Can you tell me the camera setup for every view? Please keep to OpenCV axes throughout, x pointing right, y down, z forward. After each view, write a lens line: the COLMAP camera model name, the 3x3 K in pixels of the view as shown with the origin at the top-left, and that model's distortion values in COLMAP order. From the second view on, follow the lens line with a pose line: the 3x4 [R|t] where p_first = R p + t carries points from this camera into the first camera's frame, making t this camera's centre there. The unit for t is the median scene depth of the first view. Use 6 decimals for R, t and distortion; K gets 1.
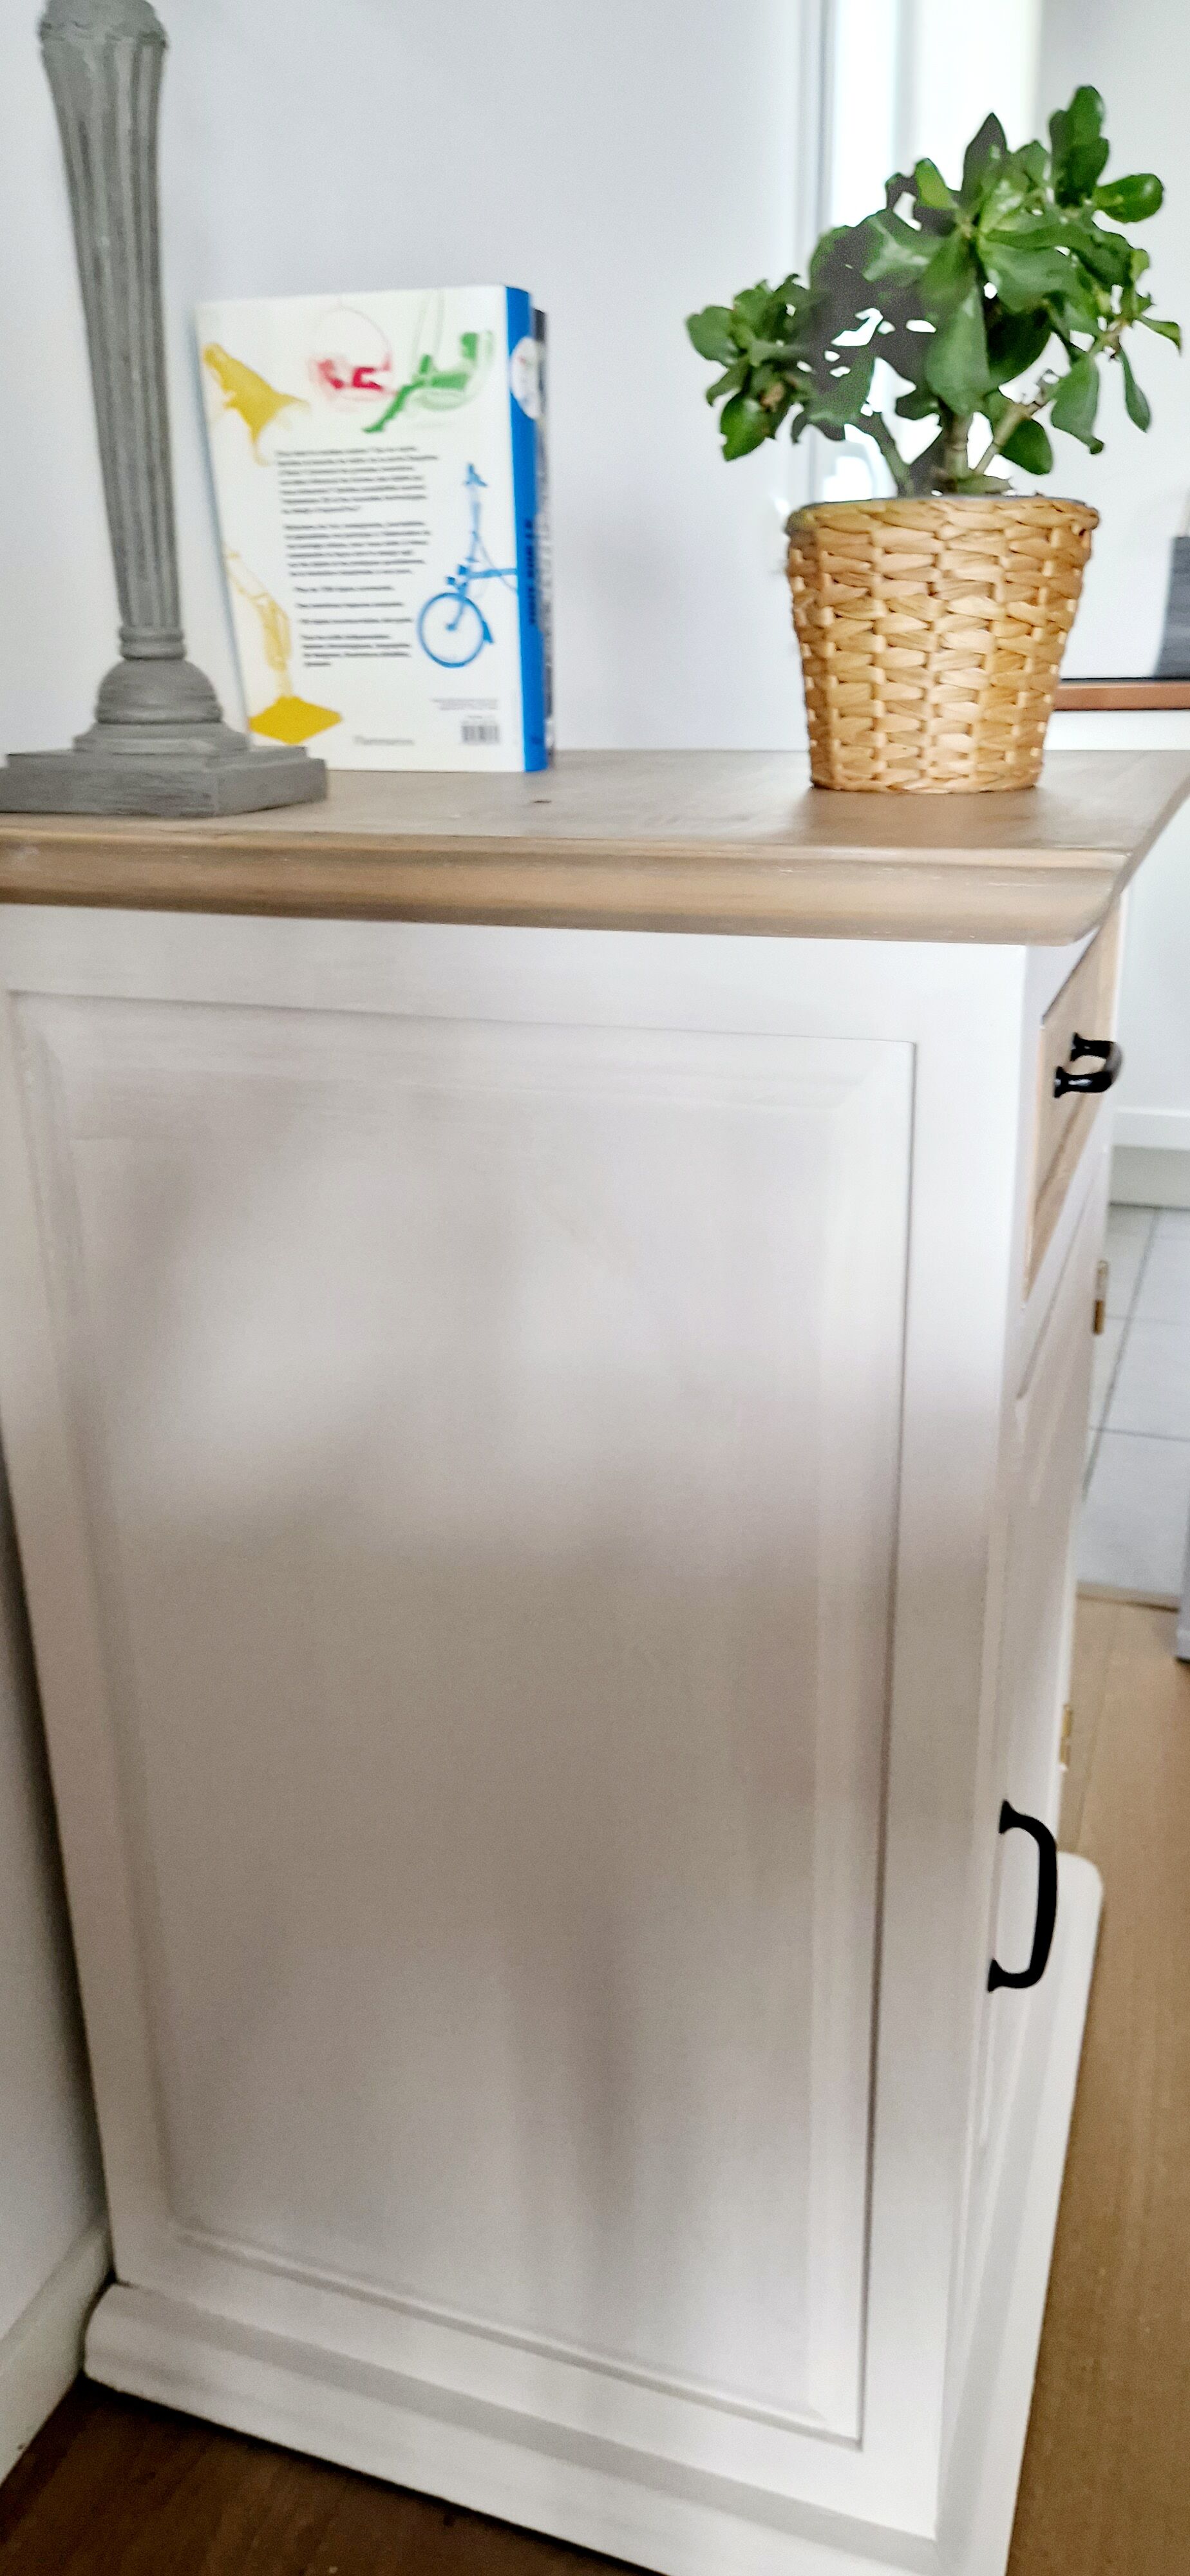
lens RADIAL K [[1712.8, 0, 591.1], [0, 1712.8, 1313.2], [0, 0, 1]] dist [0.054551, -0.041967]
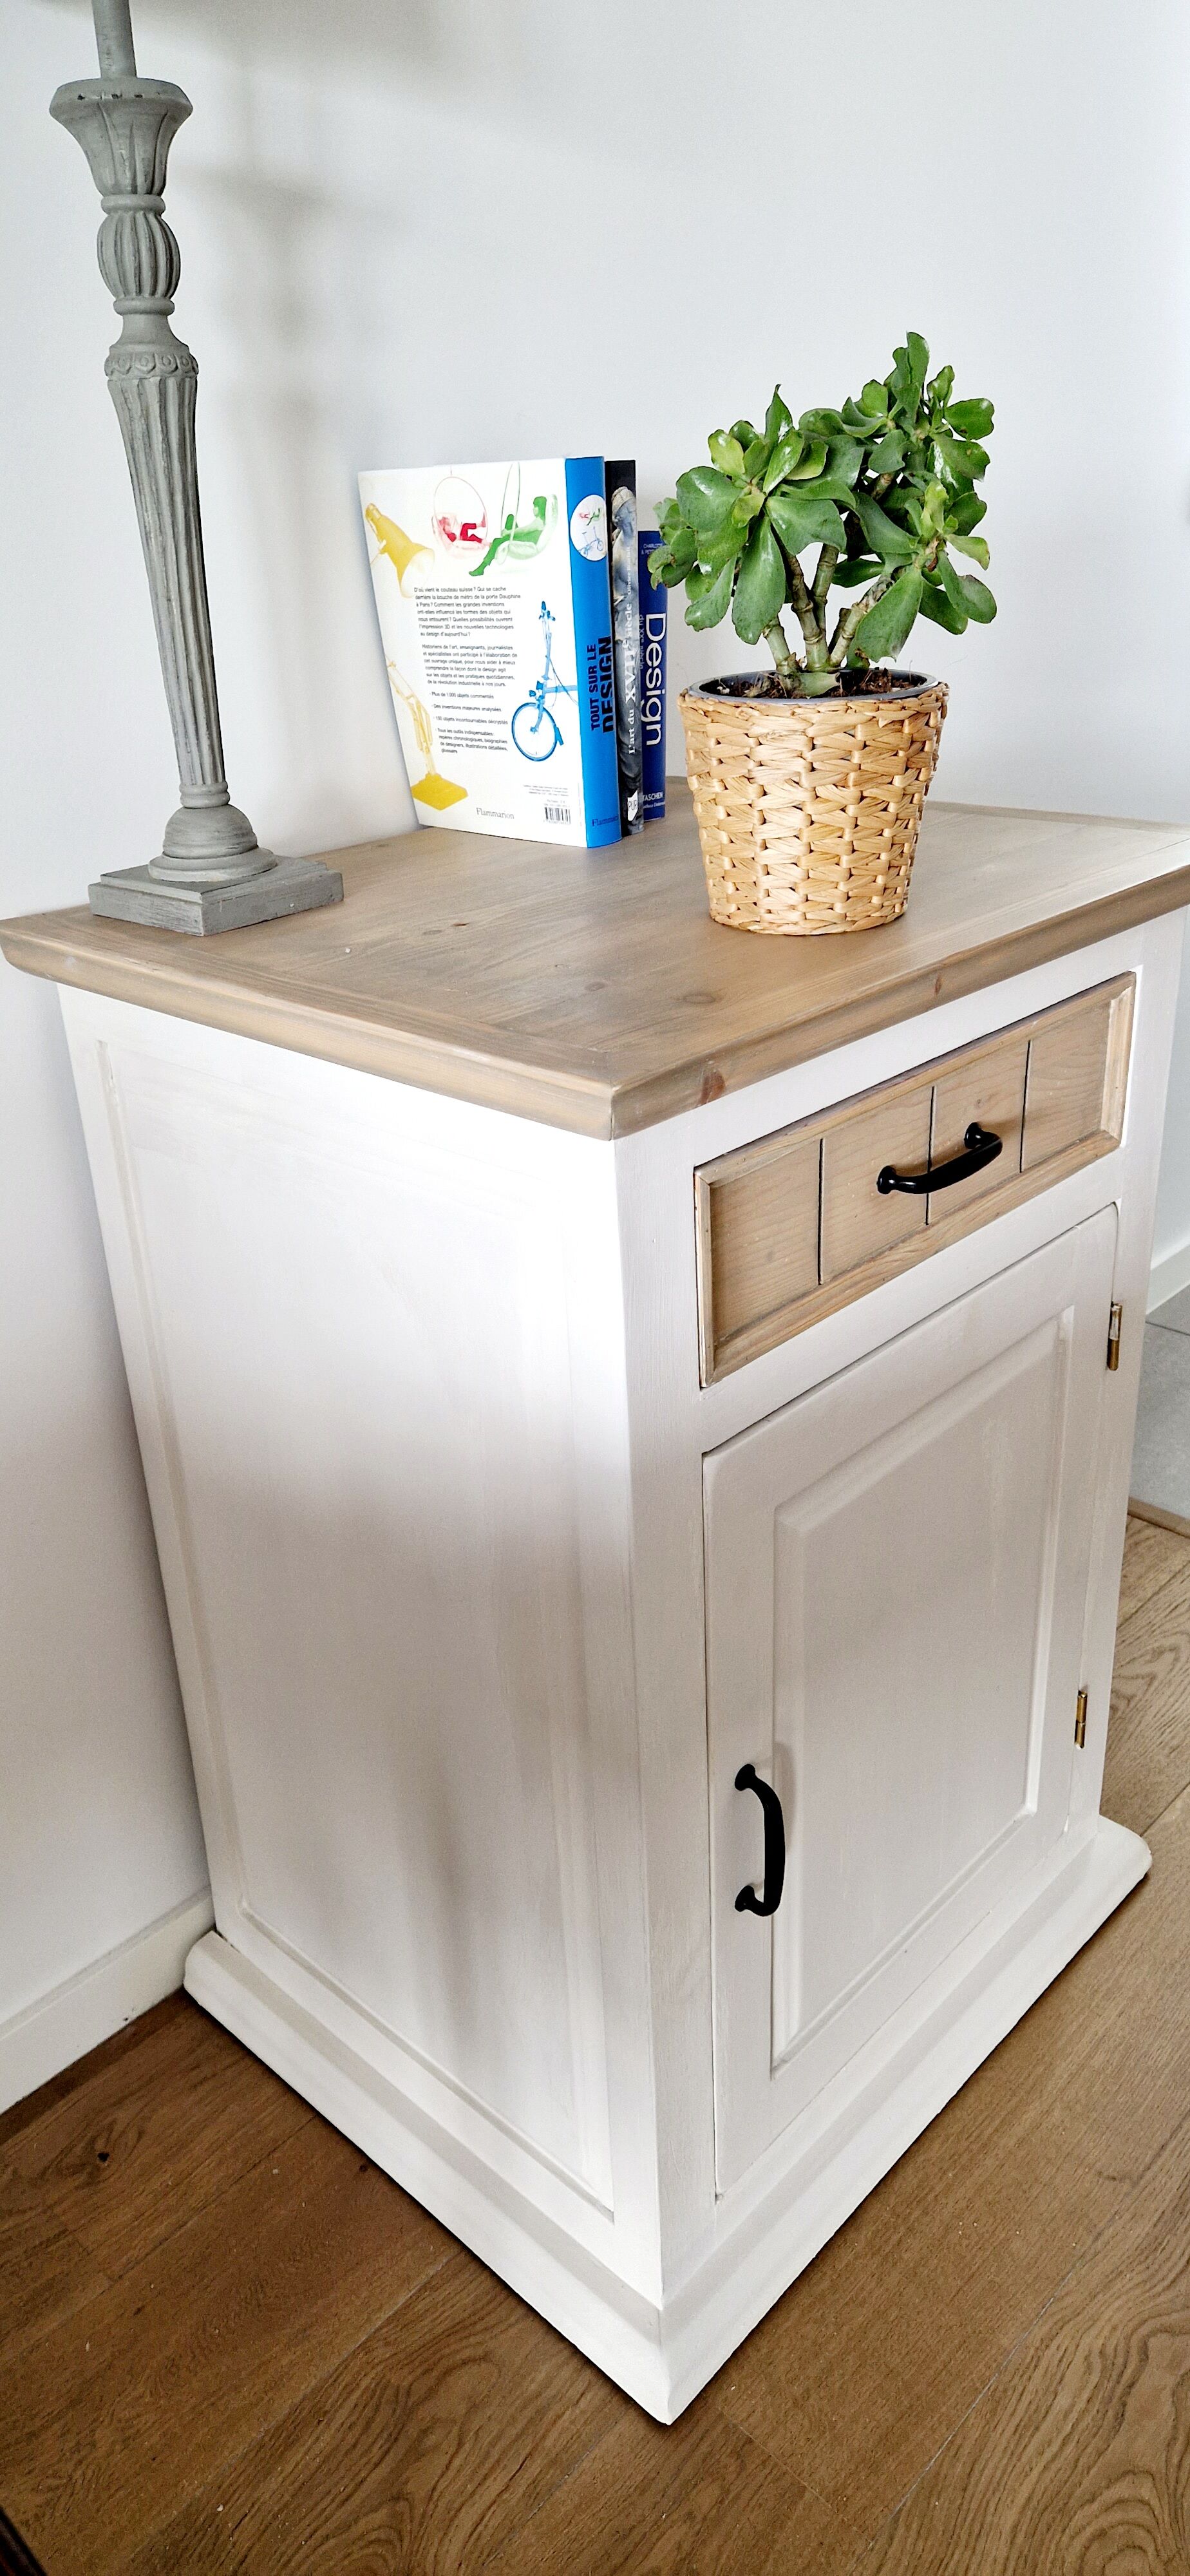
lens RADIAL K [[1712.8, 0, 589.7], [0, 1712.8, 1285.1], [0, 0, 1]] dist [0.054551, -0.041967]
pose [[0.909220, 0.149929, -0.388383, 0.497305], [-0.112951, 0.986748, 0.116496, -0.161601], [0.400702, -0.062052, 0.914105, -0.120029]]
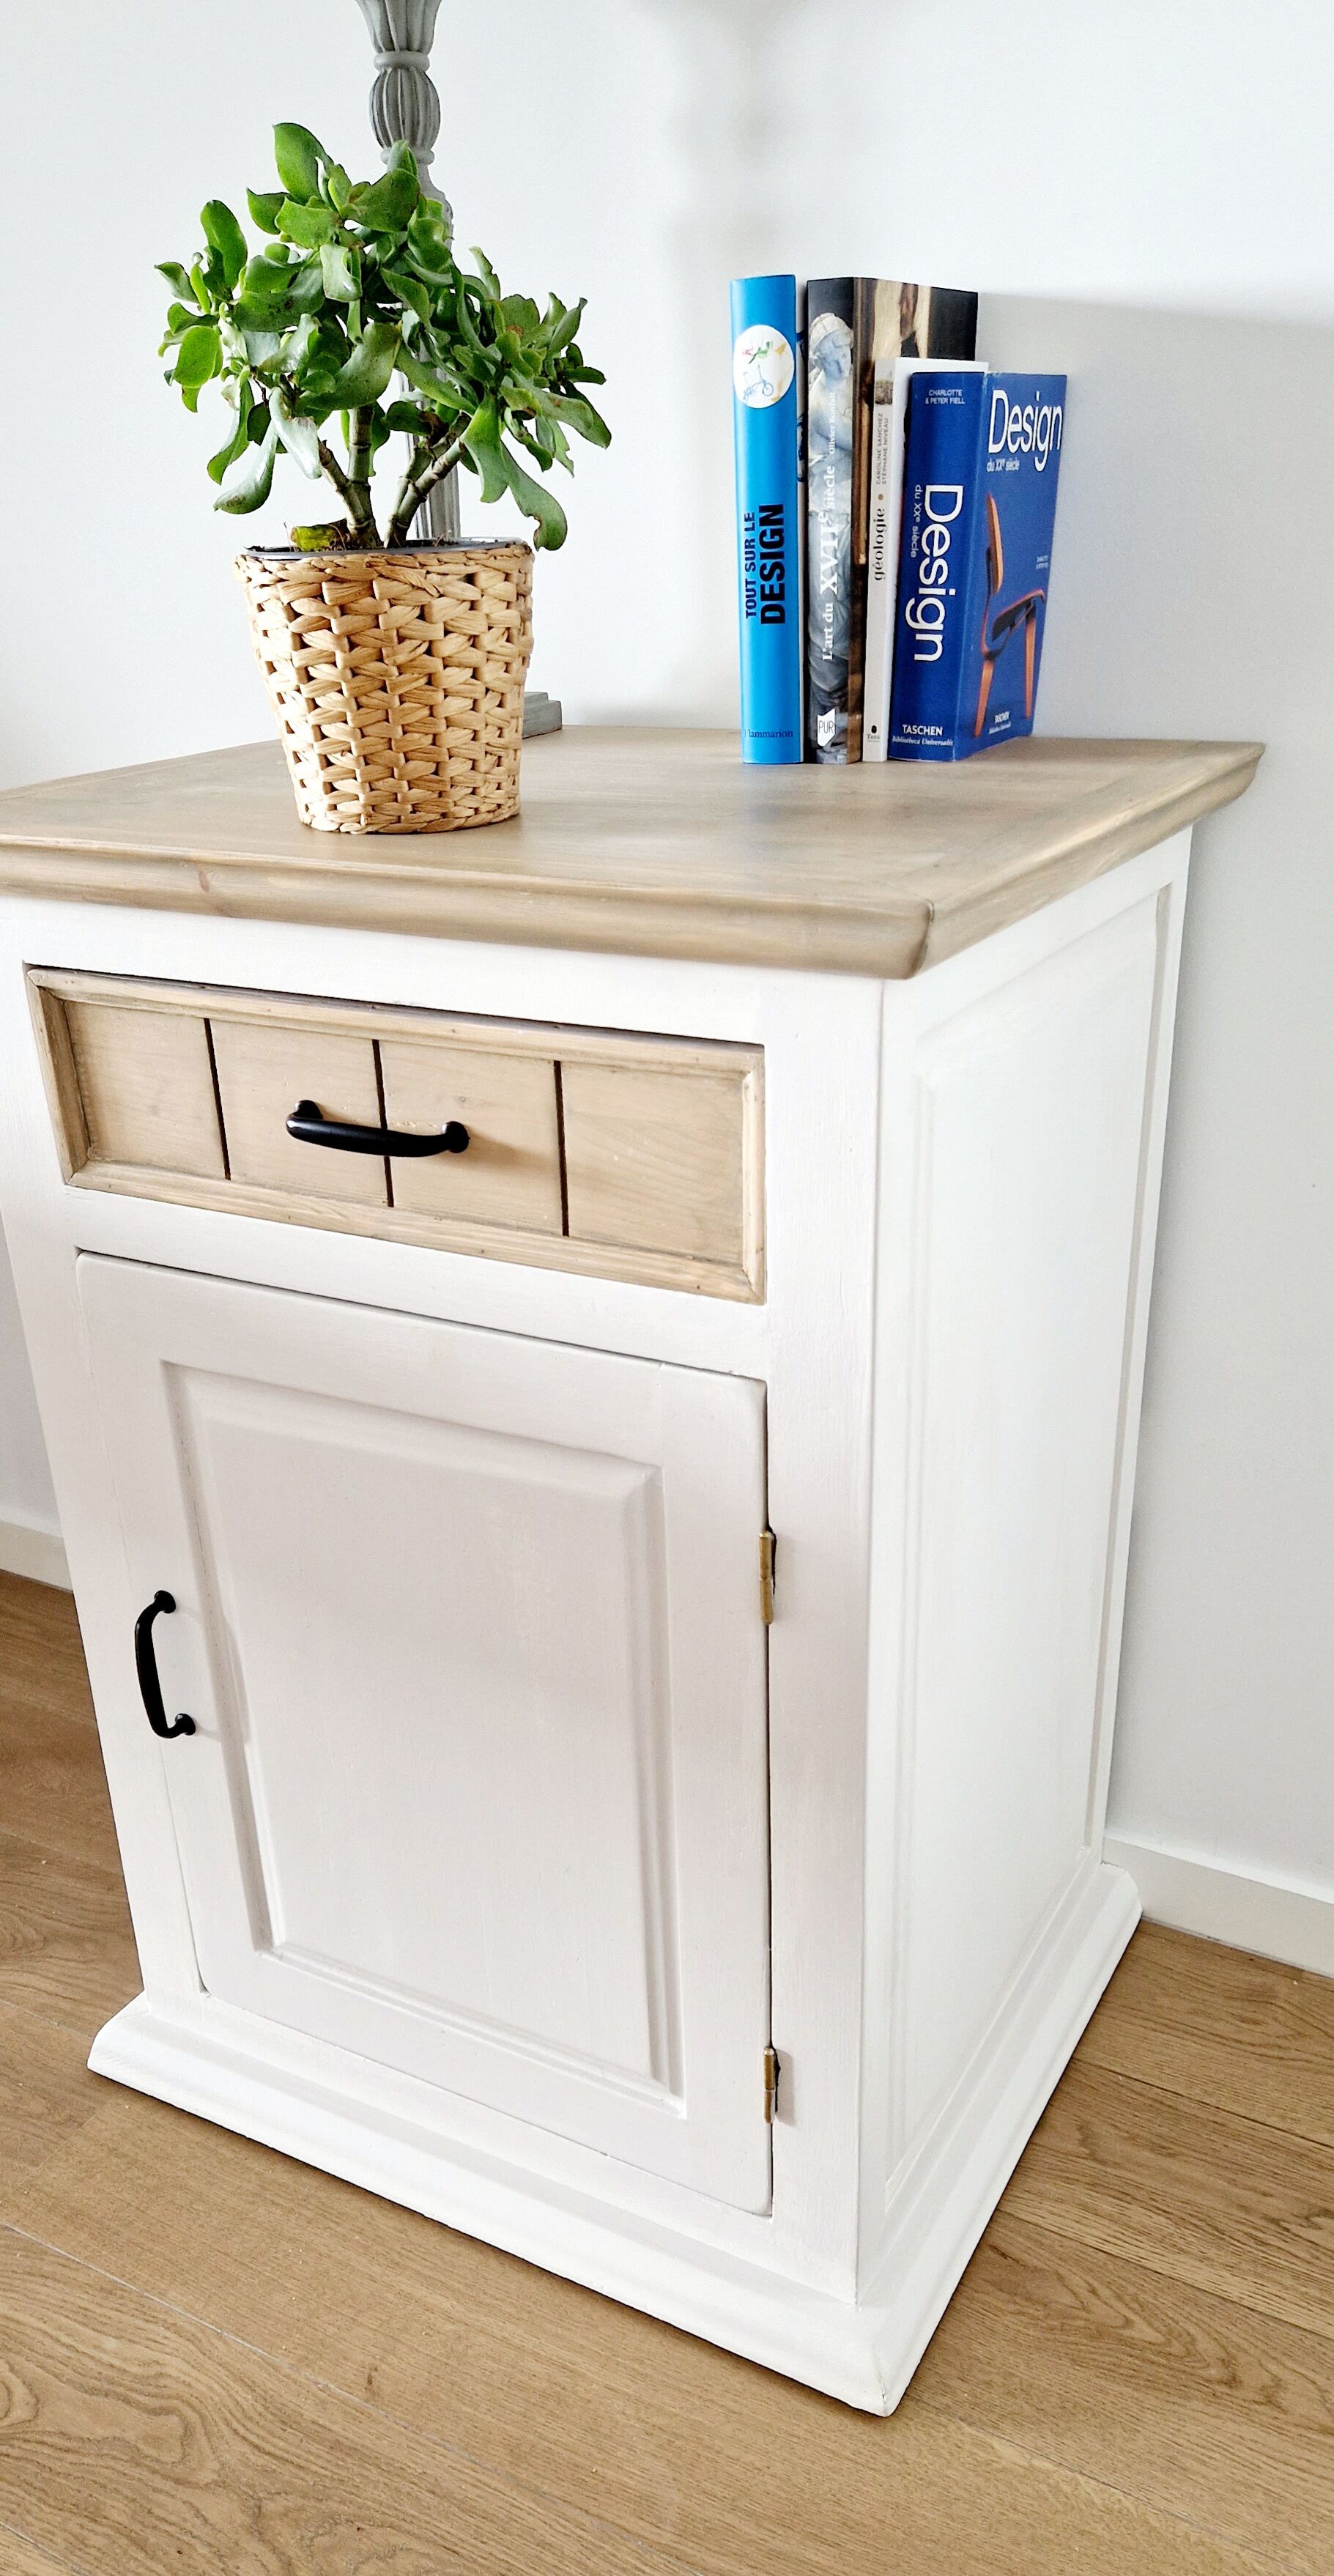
lens RADIAL K [[1920.3, 0, 653.4], [0, 1920.3, 1493.4], [0, 0, 1]] dist [0.049056, -0.027746]
pose [[-0.157598, 0.472126, -0.867329, 1.253032], [-0.324144, 0.804908, 0.497045, -0.551659], [0.932788, 0.359473, 0.026185, 1.135415]]
